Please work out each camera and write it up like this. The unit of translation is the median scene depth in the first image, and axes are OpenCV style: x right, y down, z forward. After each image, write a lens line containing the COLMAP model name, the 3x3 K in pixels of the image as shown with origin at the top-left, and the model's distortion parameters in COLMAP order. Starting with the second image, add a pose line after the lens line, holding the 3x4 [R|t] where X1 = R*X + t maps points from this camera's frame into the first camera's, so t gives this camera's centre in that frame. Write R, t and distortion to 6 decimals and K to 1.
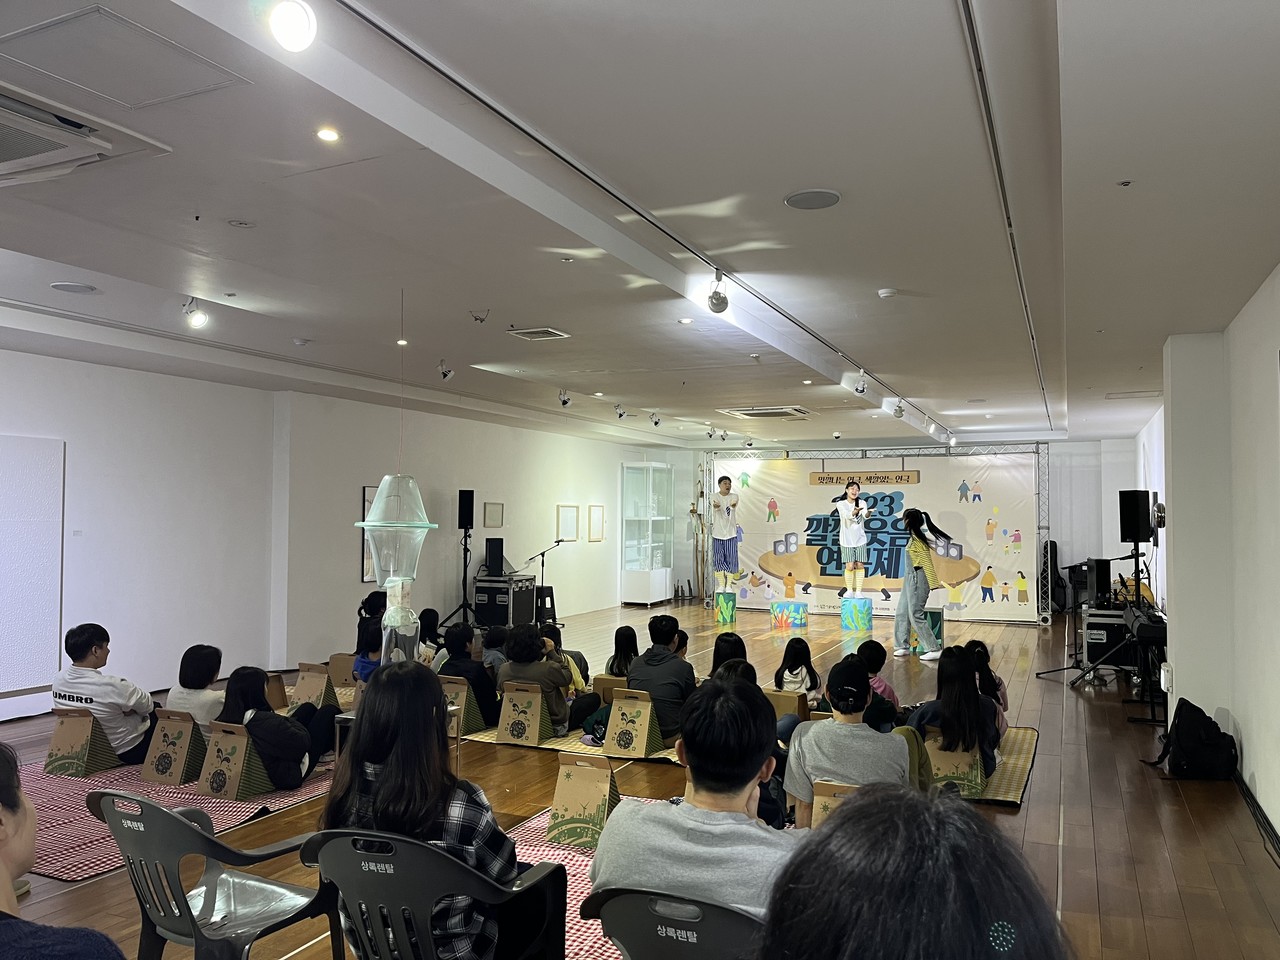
lens RADIAL K [[969.8, 0, 645.6], [0, 969.8, 508.5], [0, 0, 1]] dist [0.071584, -0.101719]
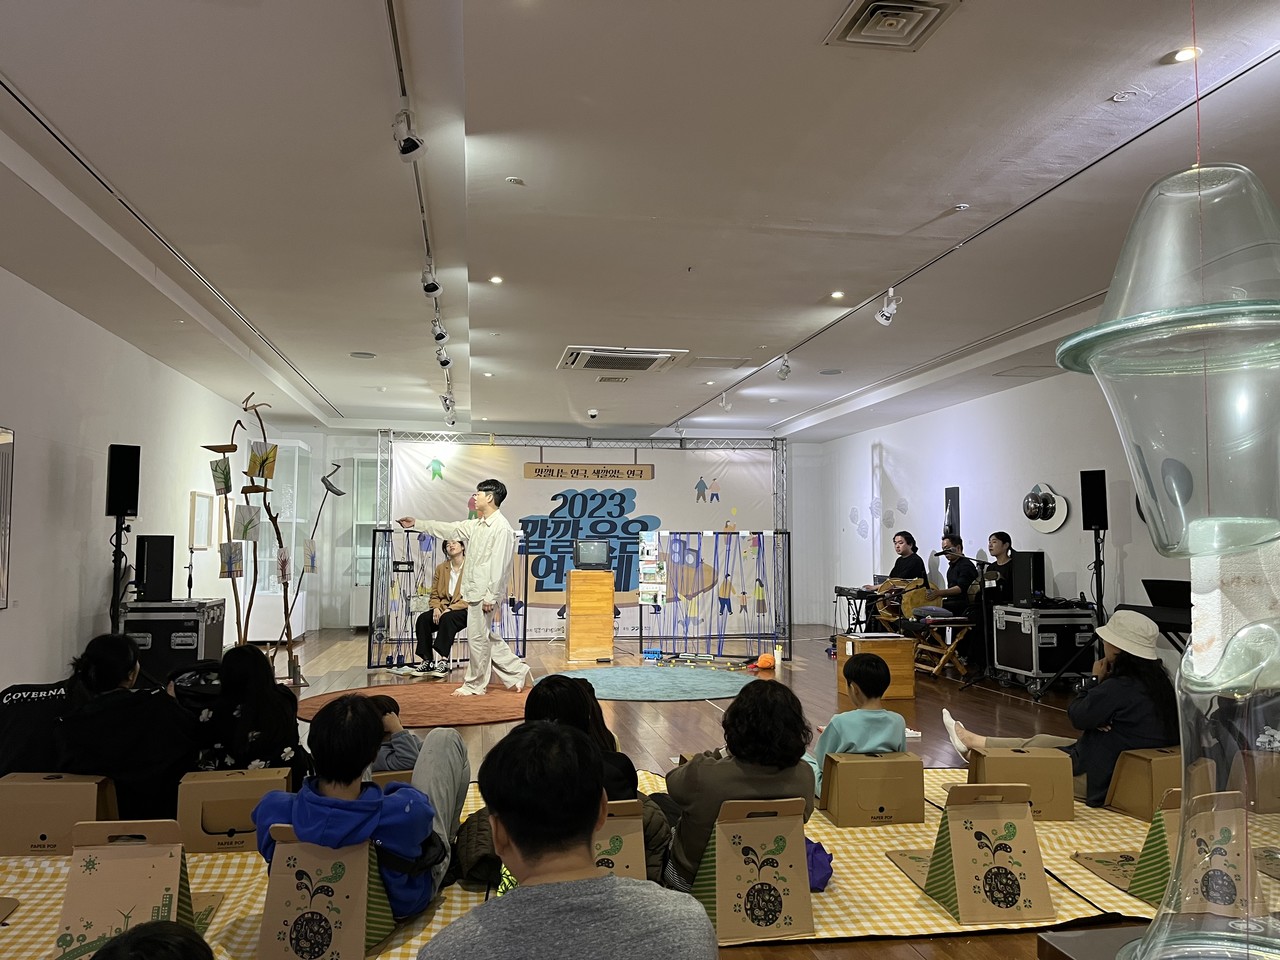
lens RADIAL K [[969.8, 0, 641.0], [0, 969.8, 473.0], [0, 0, 1]] dist [0.071584, -0.101719]
pose [[0.838420, 0.039027, 0.543626, -0.191616], [-0.002372, 0.997685, -0.067965, 0.026451], [-0.545020, 0.055694, 0.836571, 0.285481]]
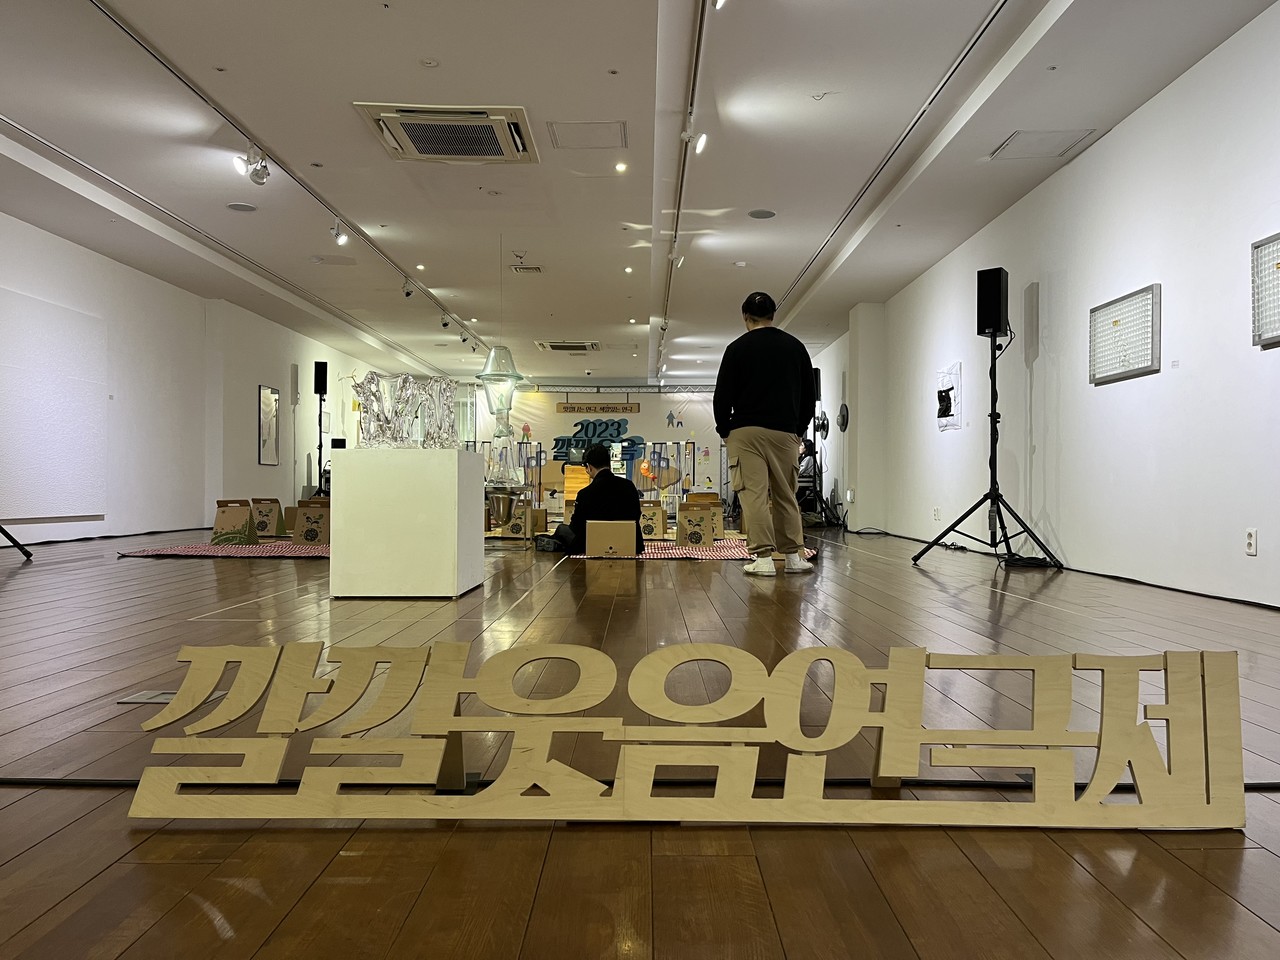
lens RADIAL K [[969.8, 0, 643.1], [0, 969.8, 483.3], [0, 0, 1]] dist [0.071584, -0.101719]
pose [[0.917891, 0.005424, 0.396796, -0.237893], [-0.005892, 0.999983, -0.000040, 0.069731], [-0.396790, -0.002301, 0.917907, -0.218293]]
